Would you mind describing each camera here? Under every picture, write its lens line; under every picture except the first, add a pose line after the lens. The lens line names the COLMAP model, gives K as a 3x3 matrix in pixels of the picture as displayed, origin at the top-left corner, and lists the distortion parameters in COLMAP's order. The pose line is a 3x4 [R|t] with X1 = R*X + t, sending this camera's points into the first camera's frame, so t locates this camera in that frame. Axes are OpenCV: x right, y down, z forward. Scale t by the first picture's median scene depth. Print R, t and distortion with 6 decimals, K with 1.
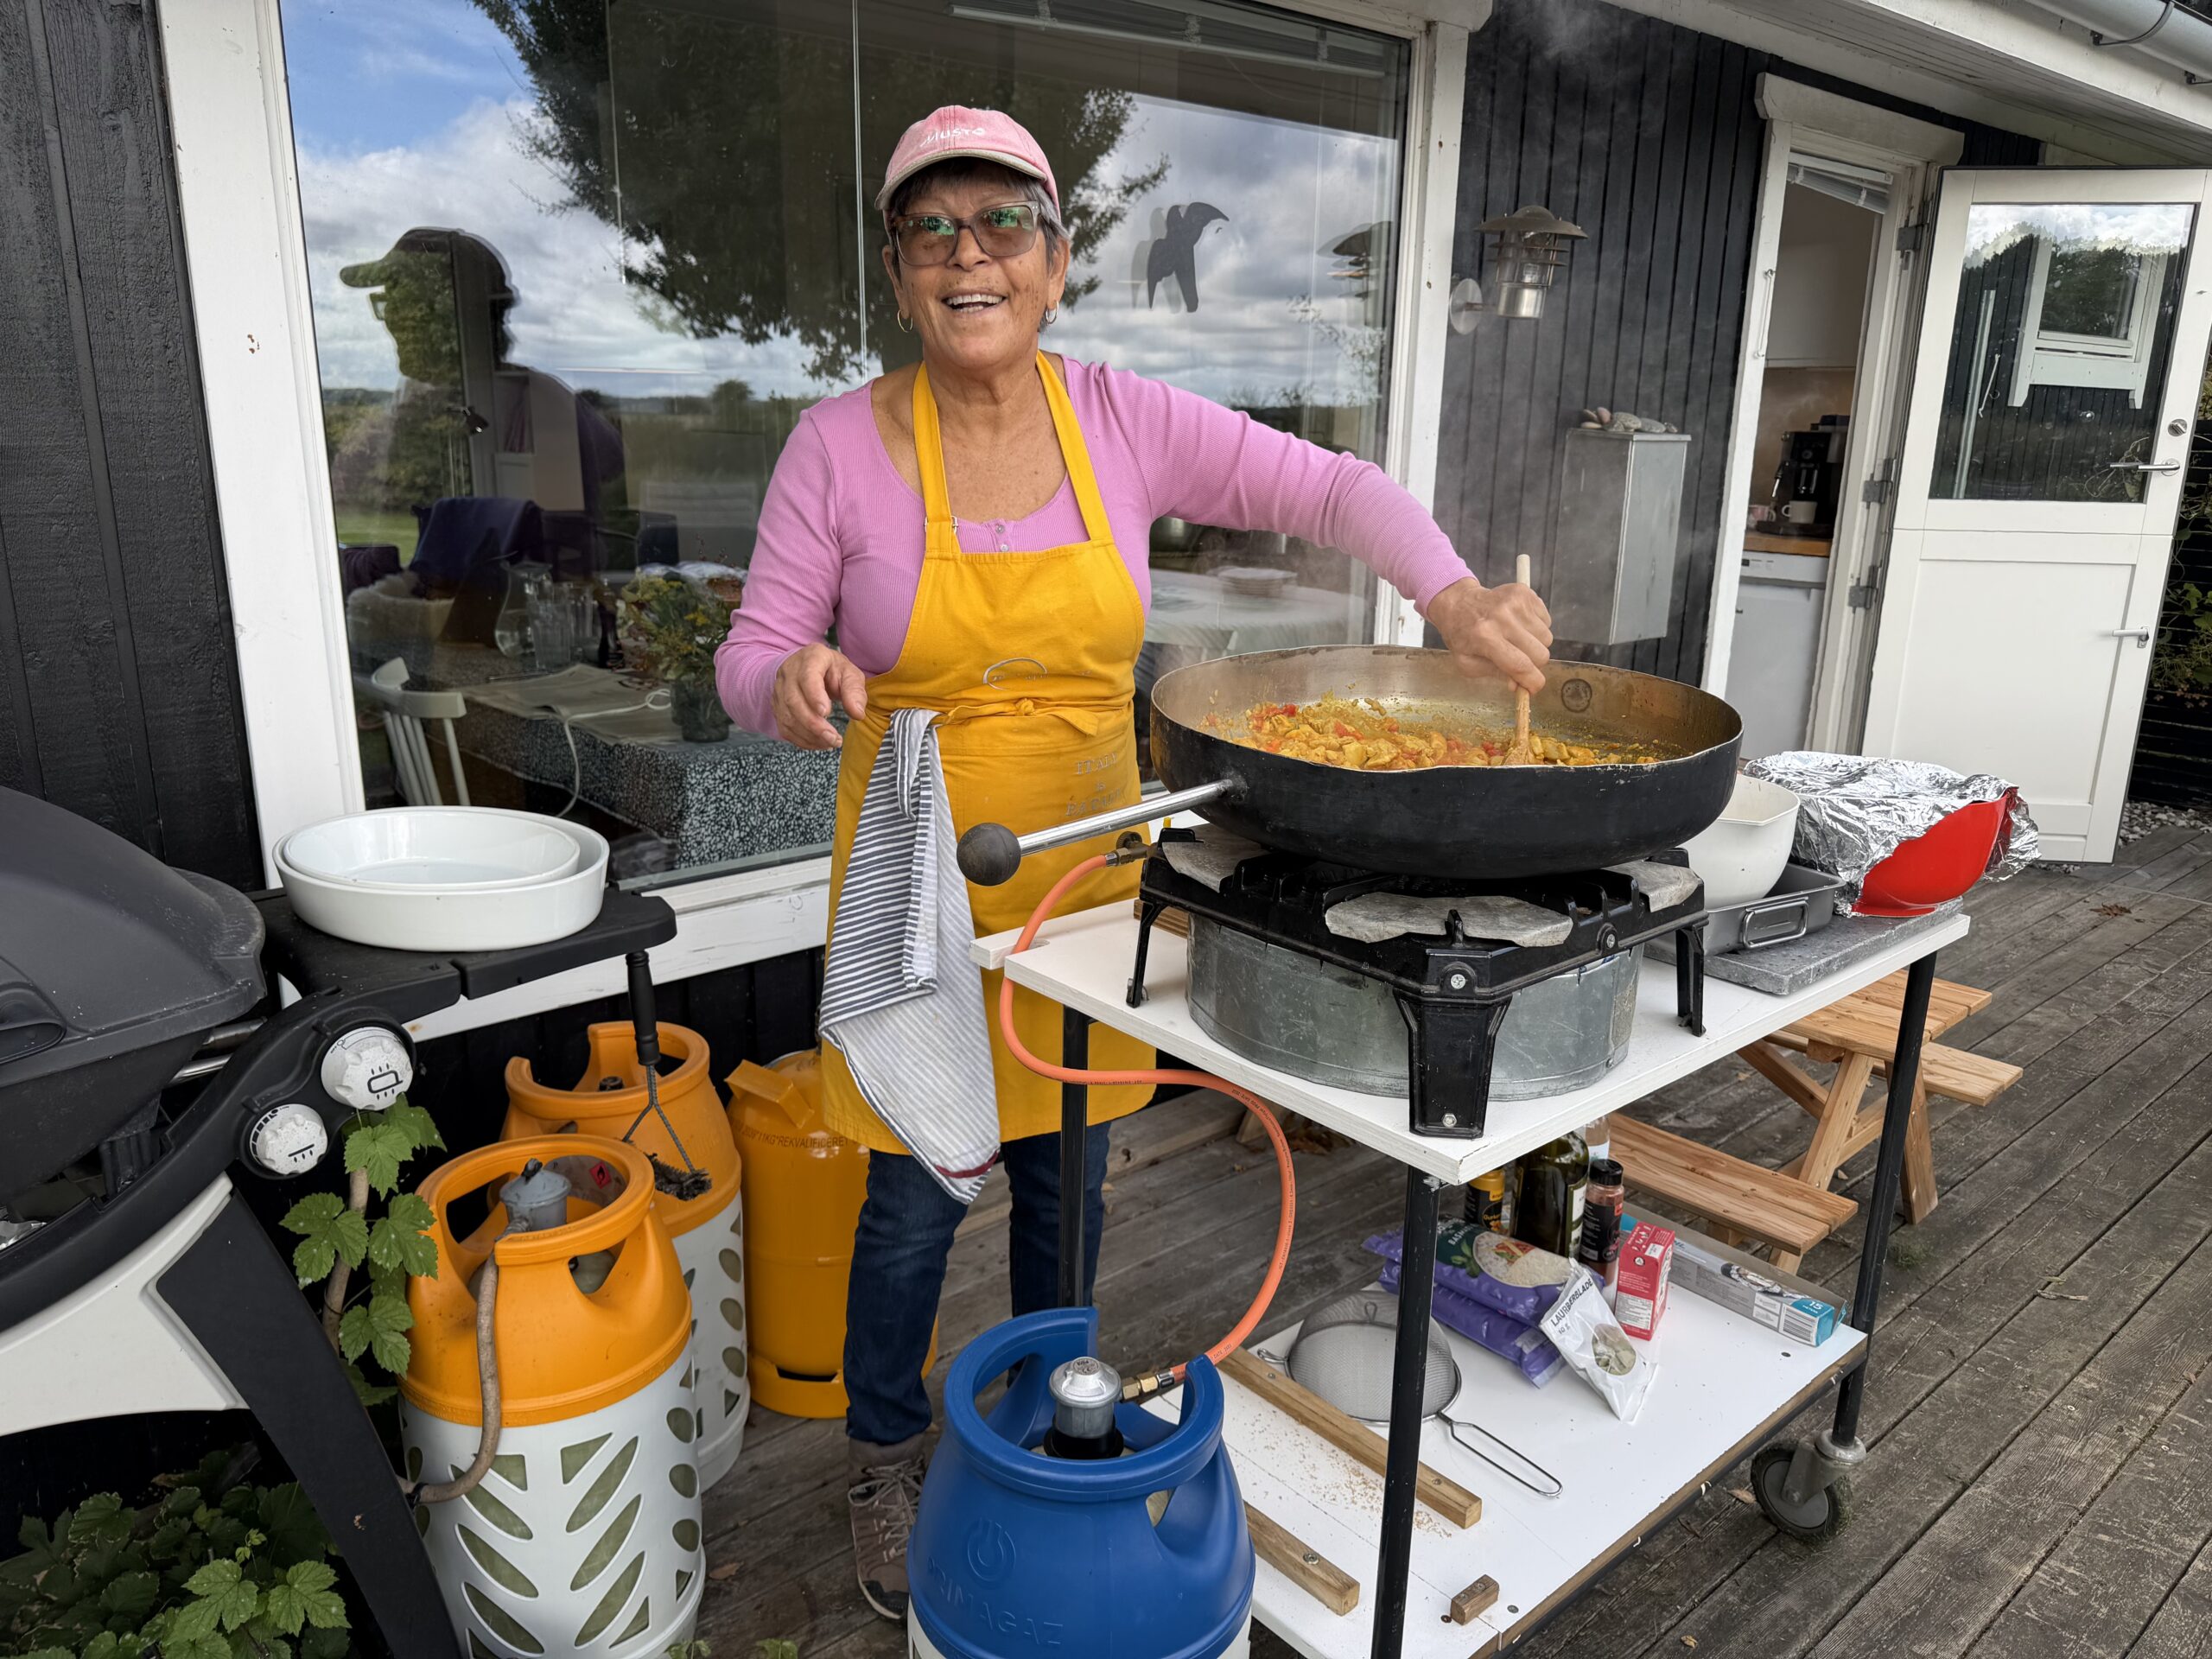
lens RADIAL K [[1586.6, 0, 1096.3], [0, 1586.6, 825.3], [0, 0, 1]] dist [0.000972, -0.004086]
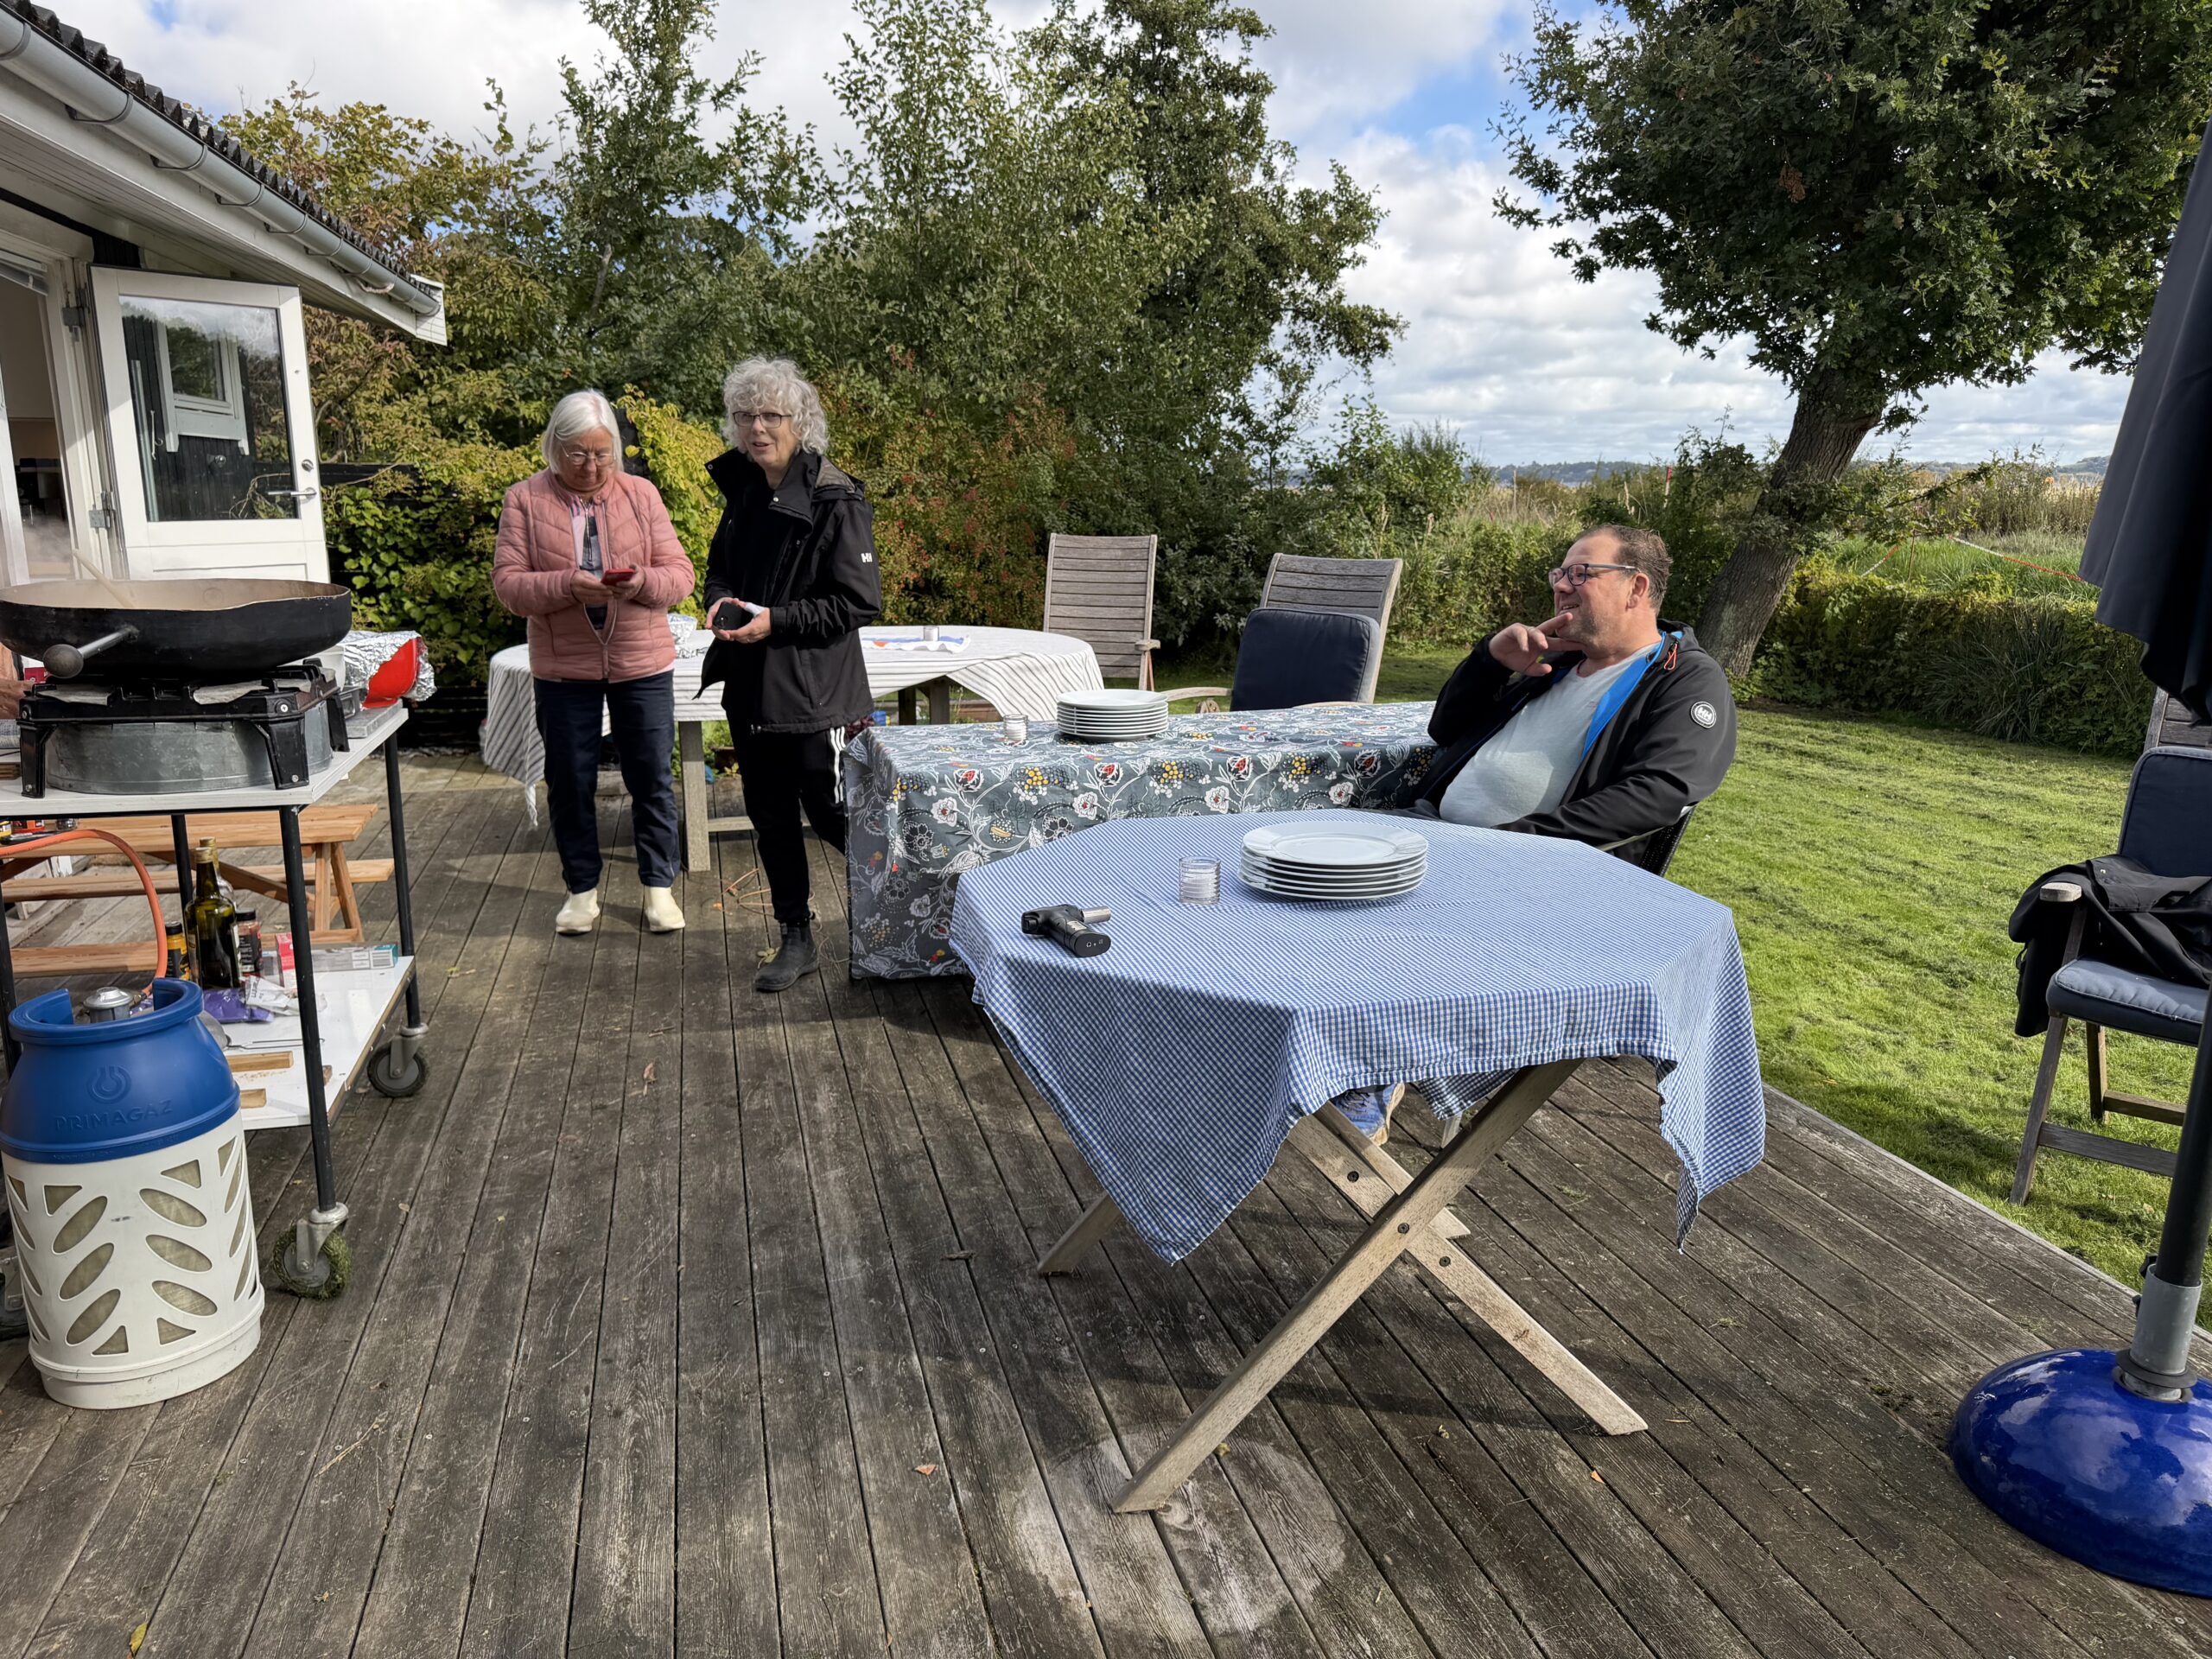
lens RADIAL K [[1557.1, 0, 1106.0], [0, 1557.1, 829.5], [0, 0, 1]] dist [0.082867, -0.131416]
pose [[0.439248, -0.207350, 0.874109, -0.703288], [0.231864, 0.966200, 0.112682, 0.166810], [-0.867929, 0.153179, 0.472478, -0.544022]]
